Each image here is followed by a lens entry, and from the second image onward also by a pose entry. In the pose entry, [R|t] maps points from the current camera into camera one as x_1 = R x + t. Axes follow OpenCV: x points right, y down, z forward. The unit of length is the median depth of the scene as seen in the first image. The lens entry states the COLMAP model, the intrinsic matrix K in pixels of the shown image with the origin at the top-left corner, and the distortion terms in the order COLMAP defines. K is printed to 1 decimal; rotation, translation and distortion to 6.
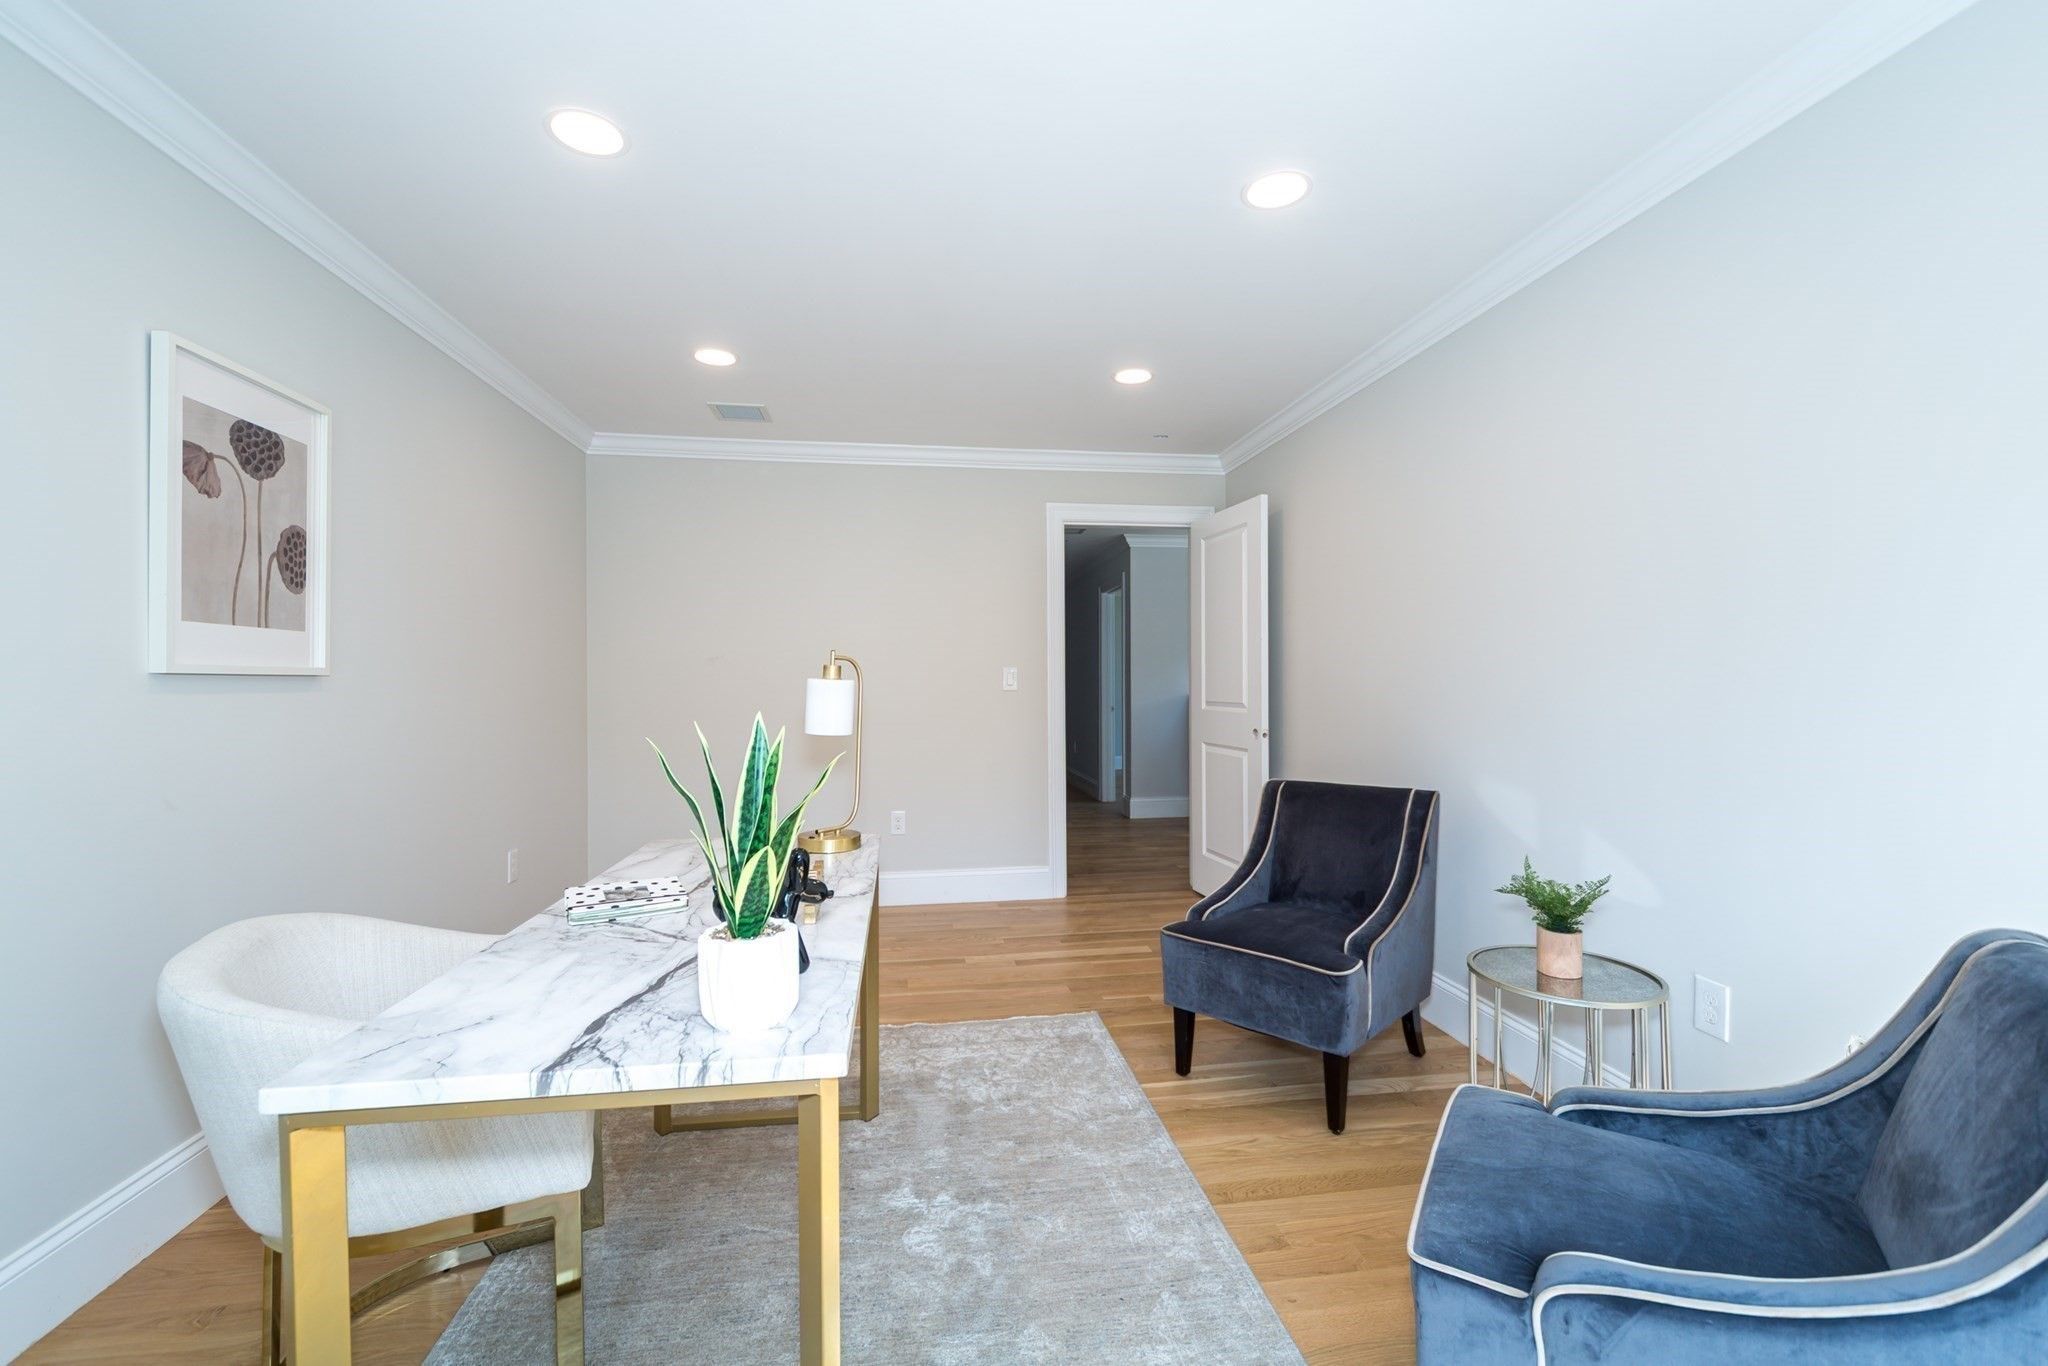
lens RADIAL K [[868.4, 0, 1019.1], [0, 868.4, 675.1], [0, 0, 1]] dist [0.002283, 0.000515]
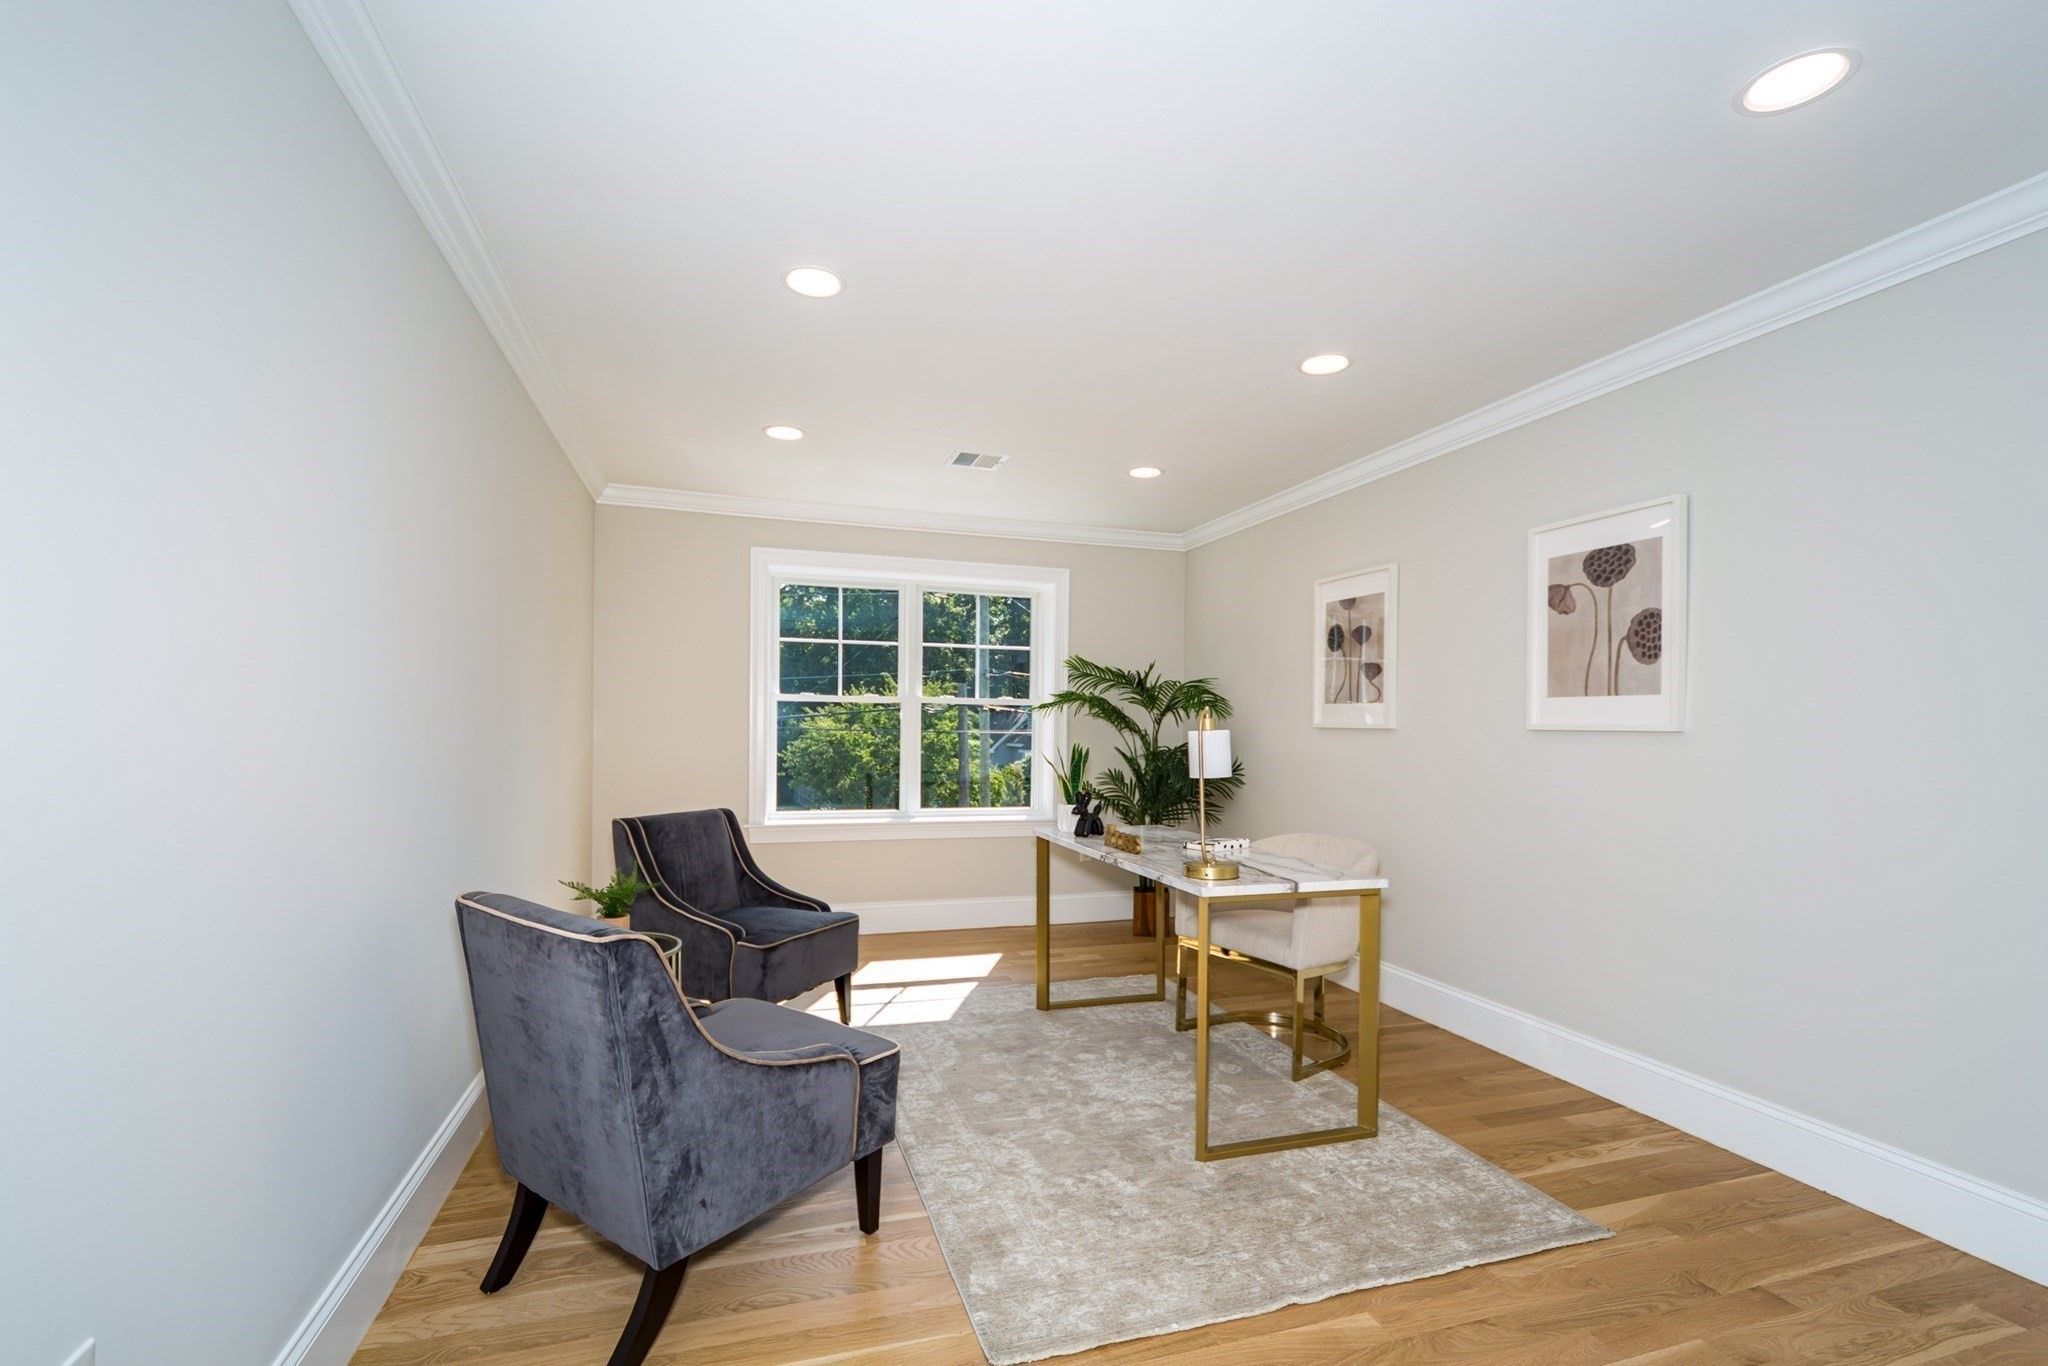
lens RADIAL K [[868.4, 0, 1019.1], [0, 868.4, 675.1], [0, 0, 1]] dist [0.002283, 0.000515]
pose [[-0.985512, -0.022009, -0.168173, 0.248899], [-0.012174, 0.998166, -0.059292, 0.004215], [0.169169, -0.056385, -0.983973, 2.125943]]
